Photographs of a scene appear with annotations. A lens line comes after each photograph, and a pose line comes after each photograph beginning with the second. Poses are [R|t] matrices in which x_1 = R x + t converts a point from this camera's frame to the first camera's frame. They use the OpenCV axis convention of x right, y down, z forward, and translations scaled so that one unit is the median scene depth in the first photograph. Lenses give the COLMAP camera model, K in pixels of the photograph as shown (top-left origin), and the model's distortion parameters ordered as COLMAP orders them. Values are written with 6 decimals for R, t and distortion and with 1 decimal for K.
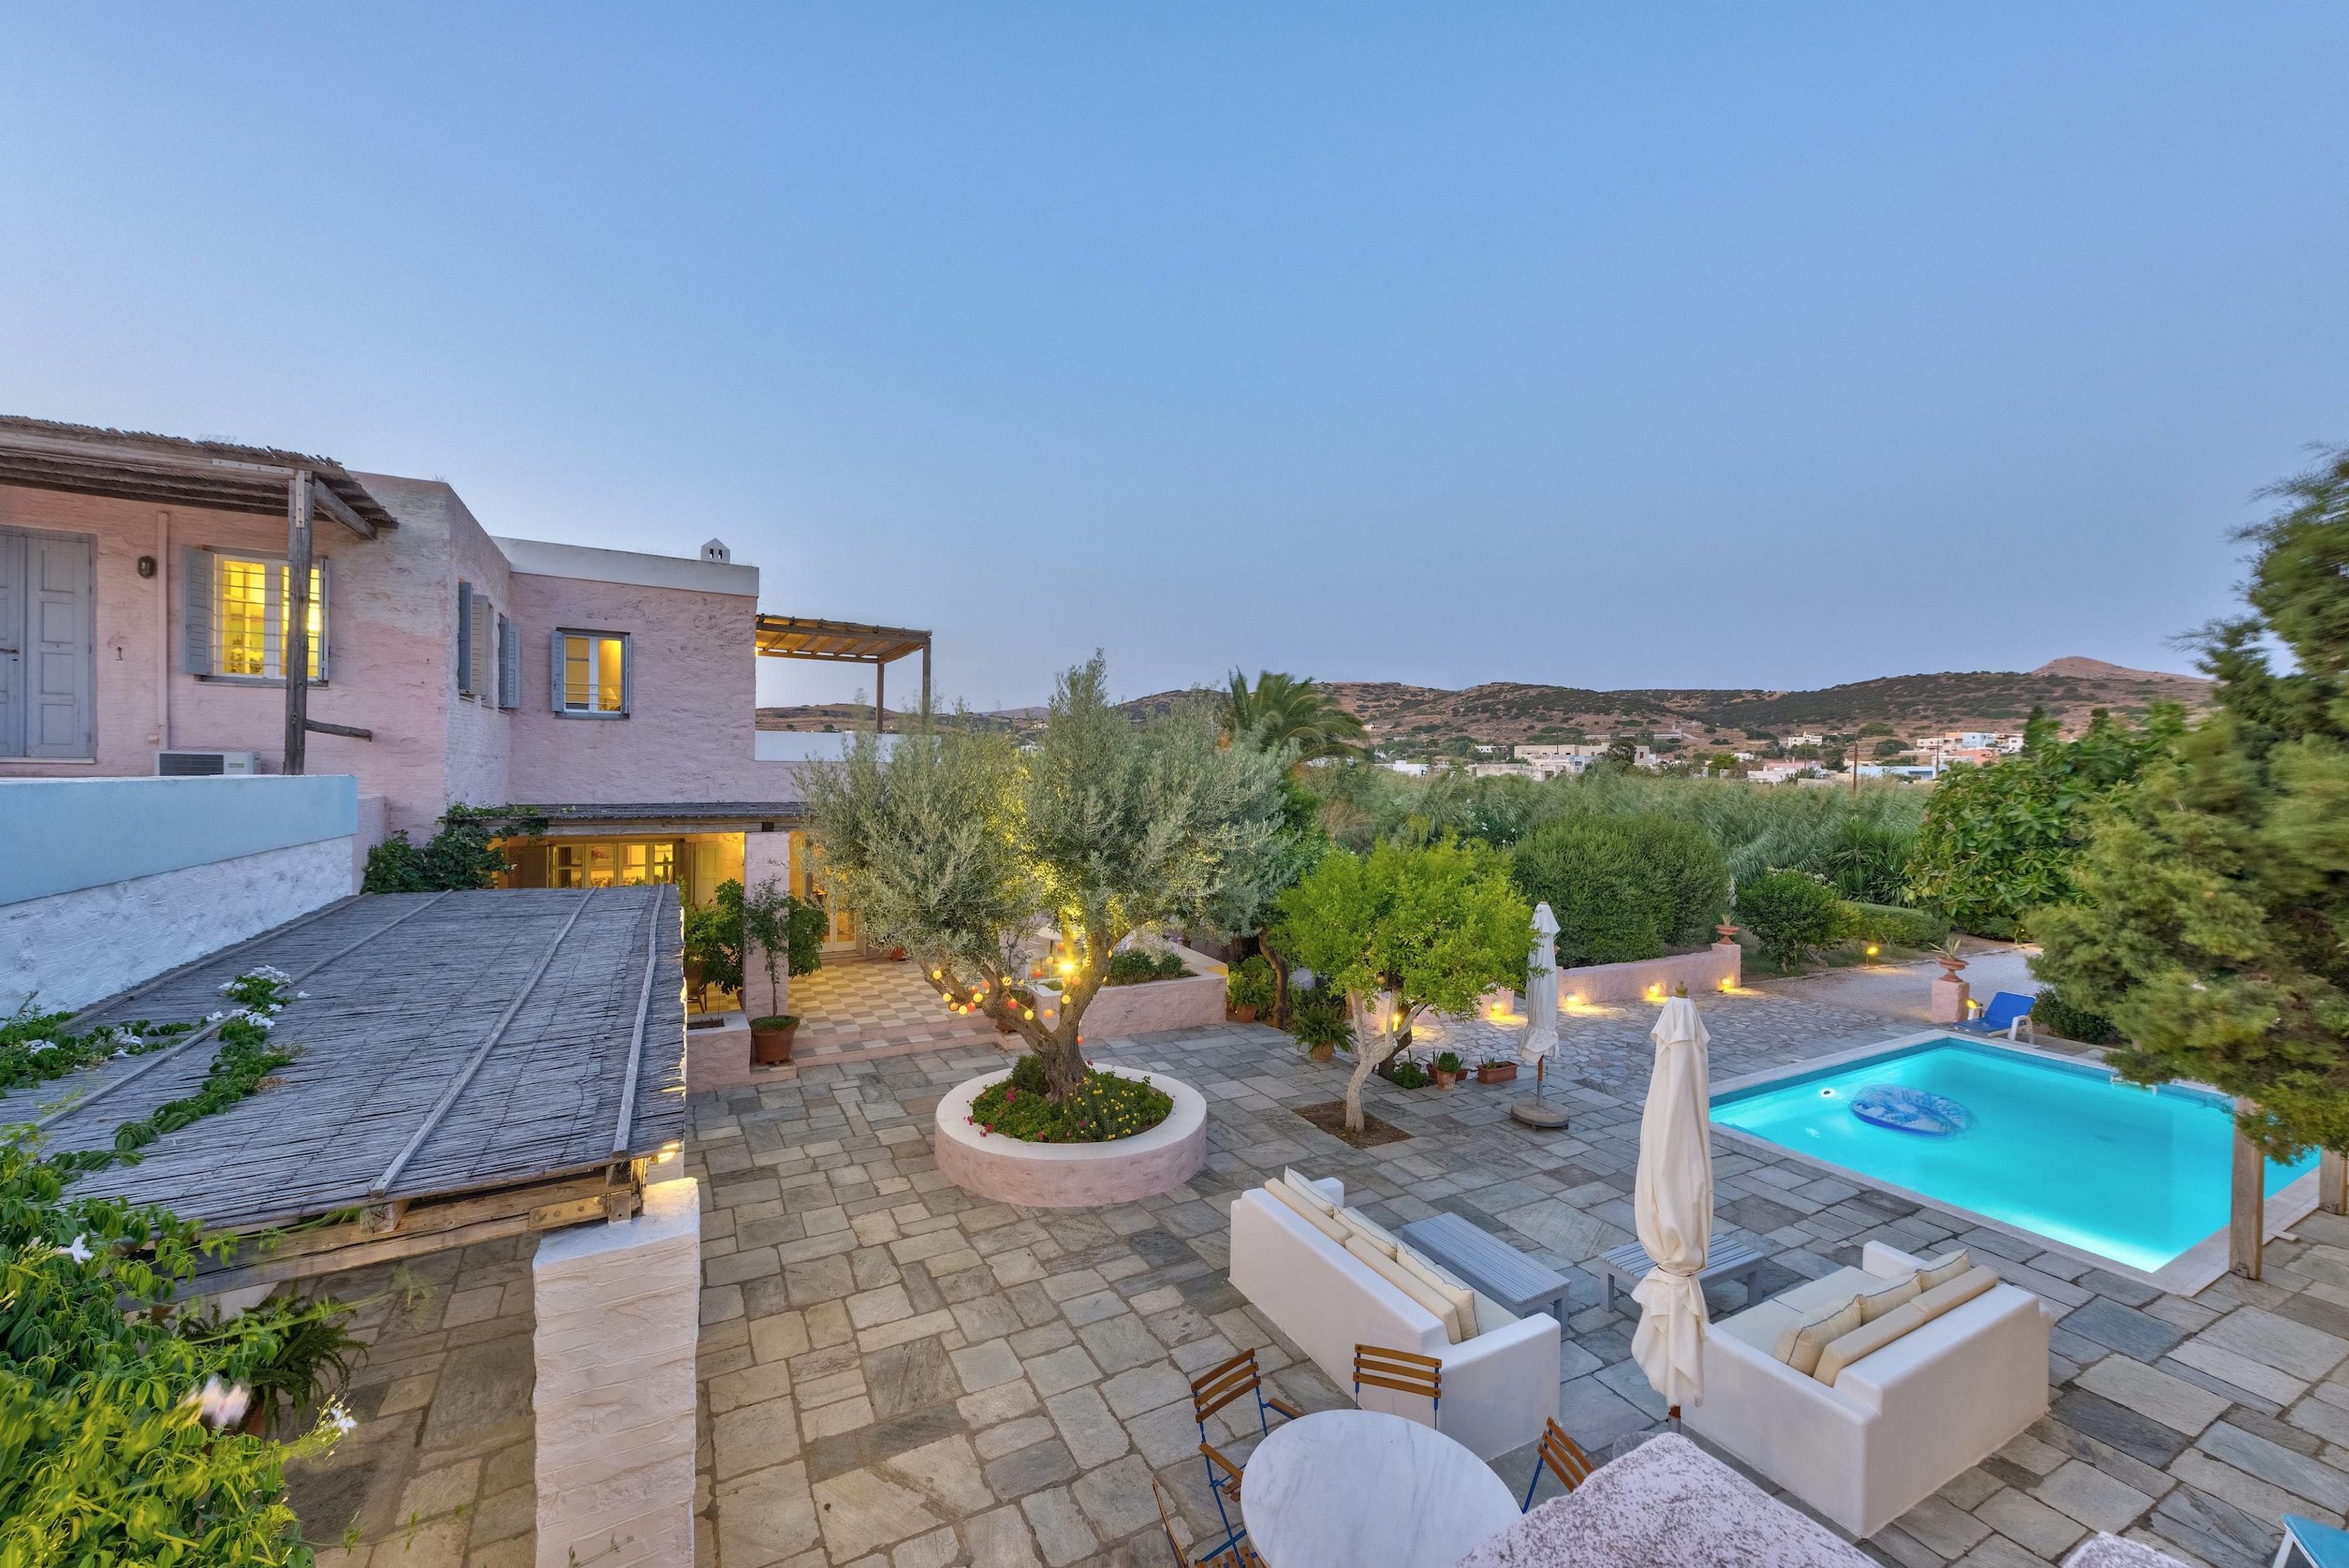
lens RADIAL K [[931.7, 0, 1167.0], [0, 931.7, 781.1], [0, 0, 1]] dist [0.009567, -0.002728]
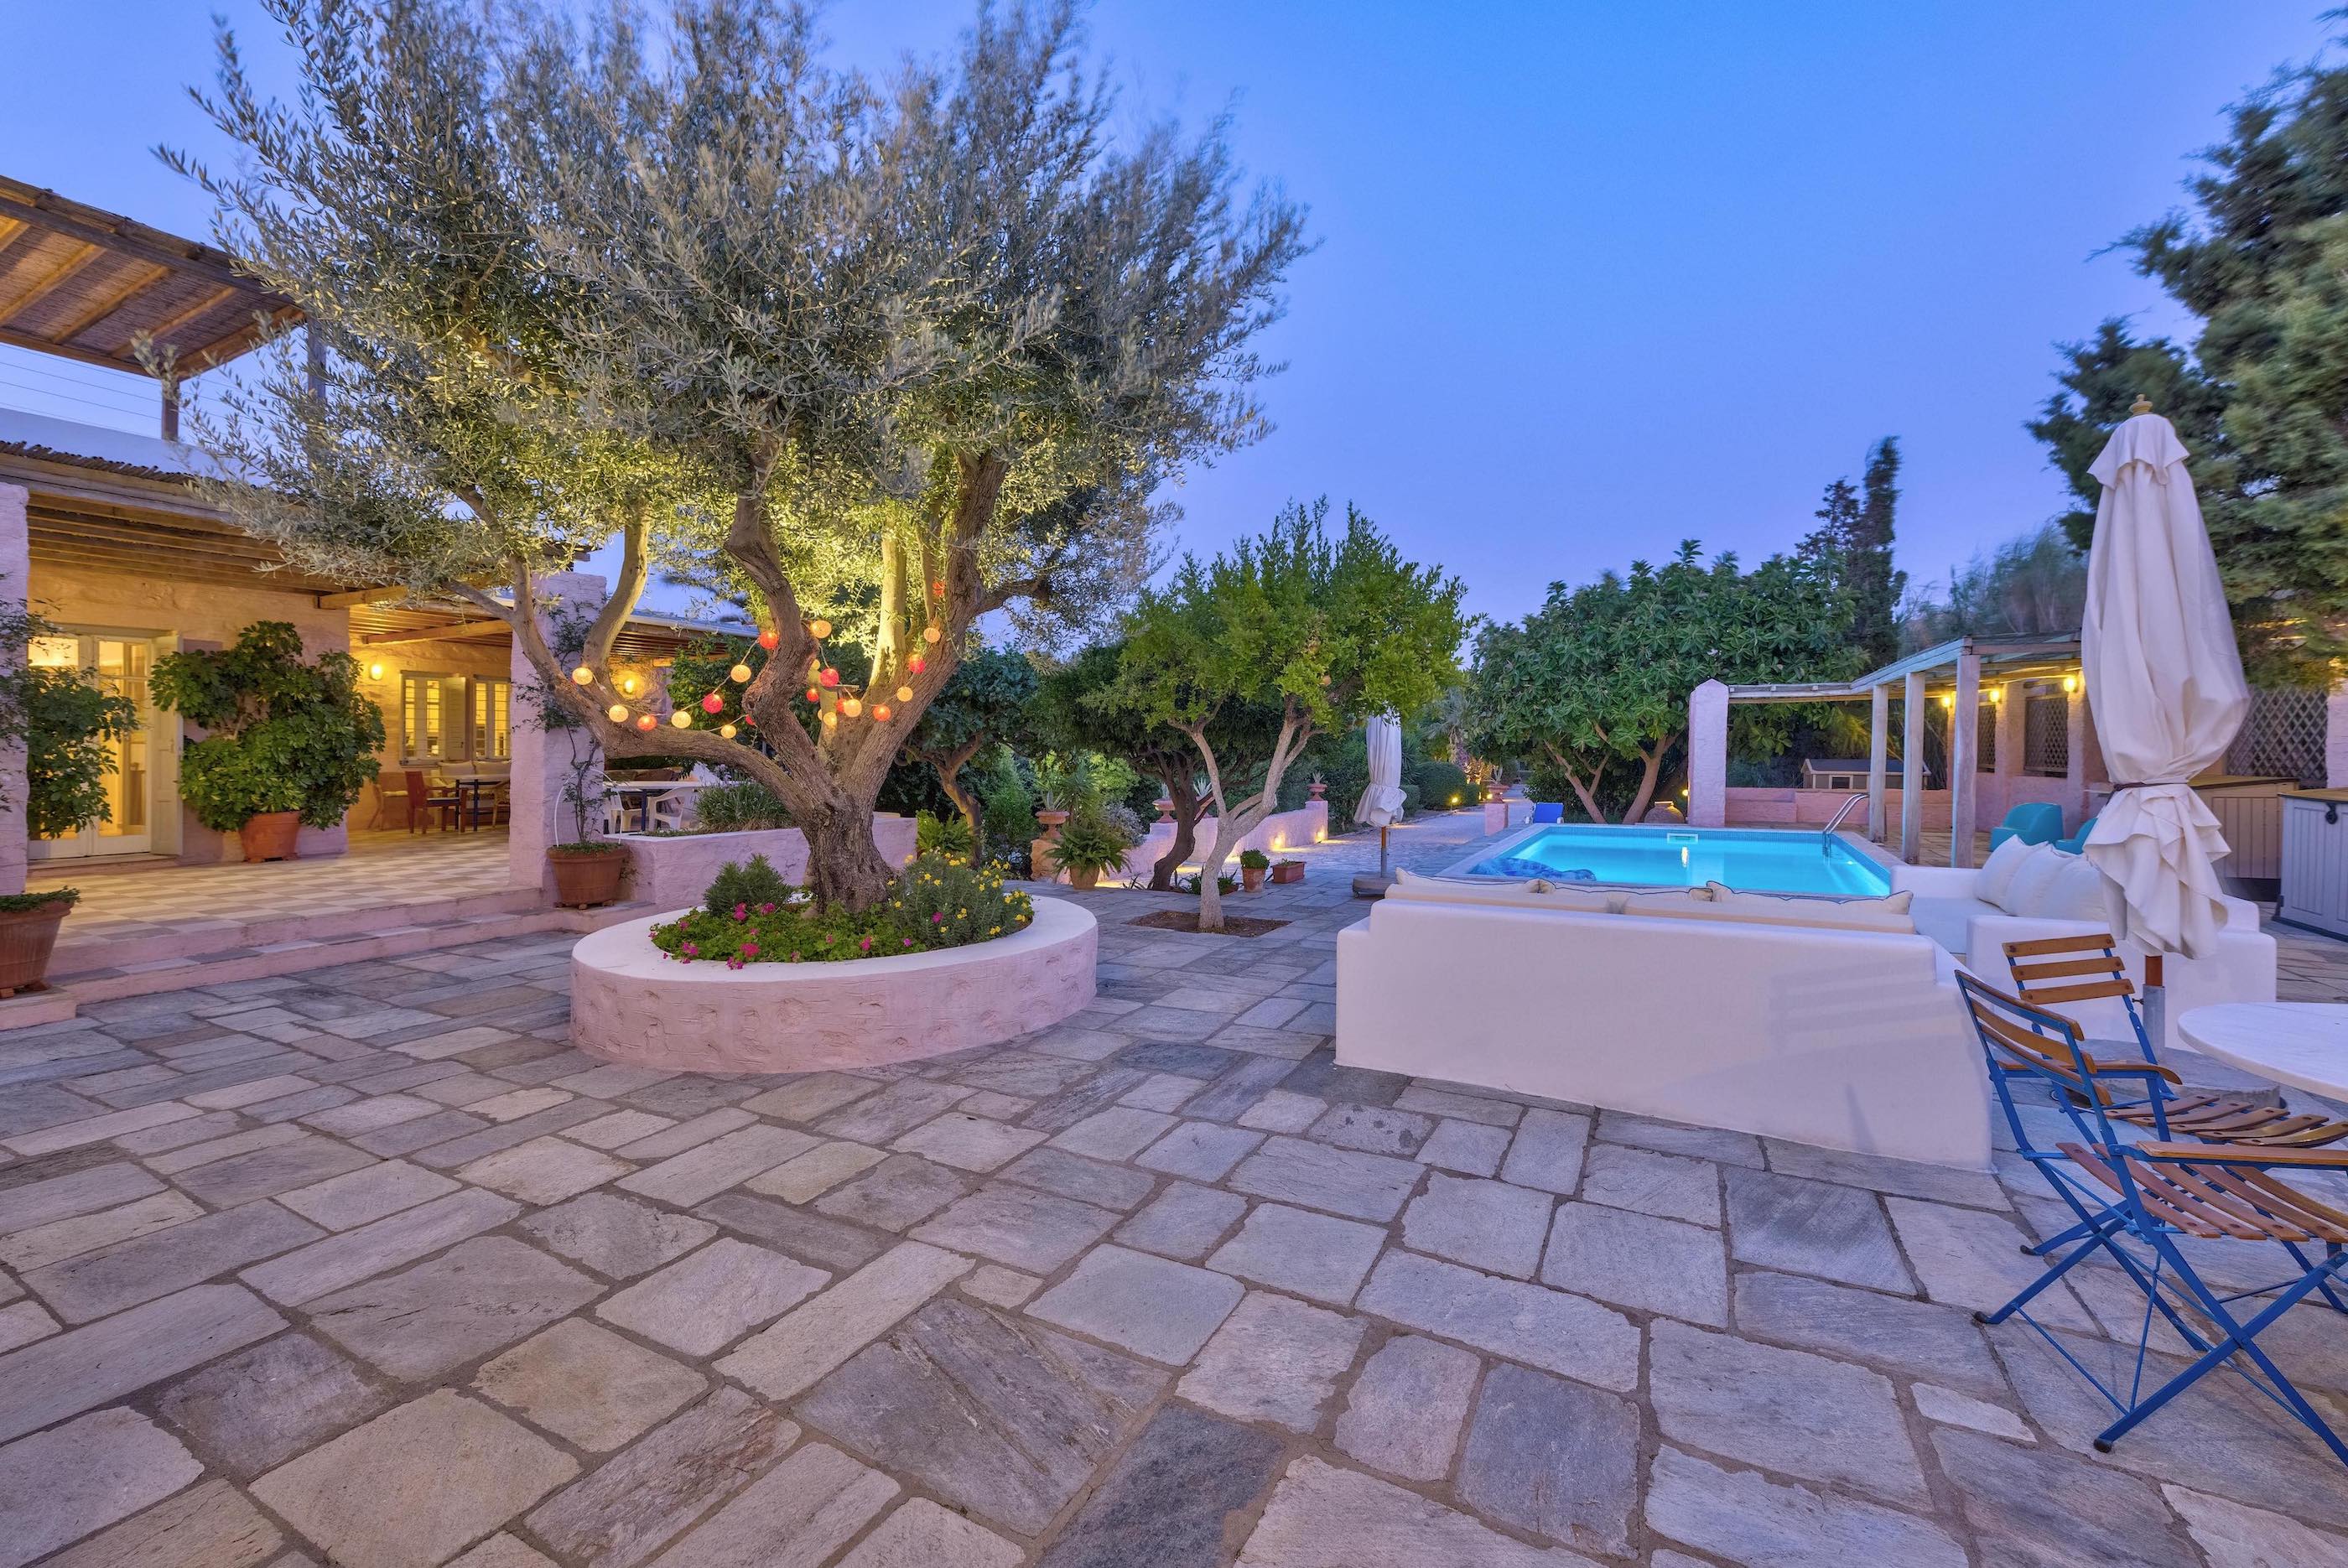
lens RADIAL K [[931.3, 0, 1177.9], [0, 931.3, 763.0], [0, 0, 1]] dist [0.009567, -0.002728]
pose [[0.834563, -0.021819, 0.550481, -0.316040], [0.020942, 0.999750, 0.007878, 0.317923], [-0.550515, 0.004954, 0.834811, 0.532088]]
